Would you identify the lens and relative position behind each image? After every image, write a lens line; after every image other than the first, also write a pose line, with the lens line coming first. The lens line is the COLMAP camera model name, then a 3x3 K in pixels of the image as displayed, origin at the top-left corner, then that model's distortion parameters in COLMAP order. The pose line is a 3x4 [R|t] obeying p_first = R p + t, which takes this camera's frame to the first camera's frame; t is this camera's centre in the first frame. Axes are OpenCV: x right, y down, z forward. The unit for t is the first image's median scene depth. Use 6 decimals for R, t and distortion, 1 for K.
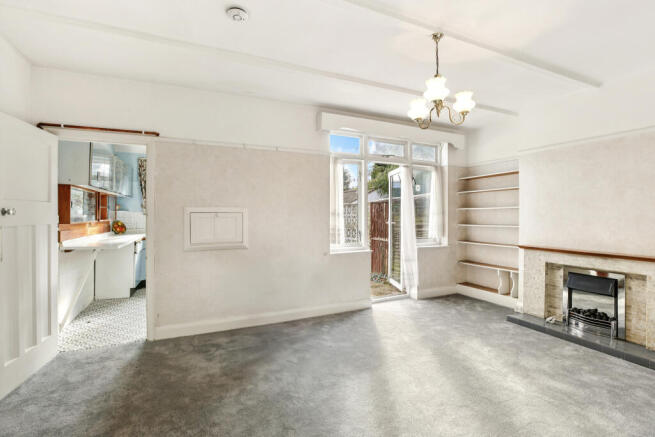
lens RADIAL K [[302.2, 0, 324.1], [0, 302.2, 214.9], [0, 0, 1]] dist [-0.046230, 0.018564]
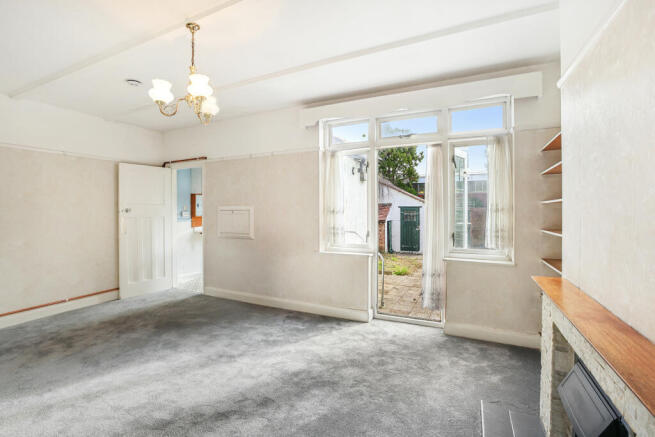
lens RADIAL K [[302.2, 0, 324.1], [0, 302.2, 214.9], [0, 0, 1]] dist [-0.046230, 0.018564]
pose [[0.626824, 0.012404, -0.779062, 0.805713], [-0.000230, 0.999876, 0.015735, -0.006951], [0.779161, -0.009685, 0.626749, 0.419955]]
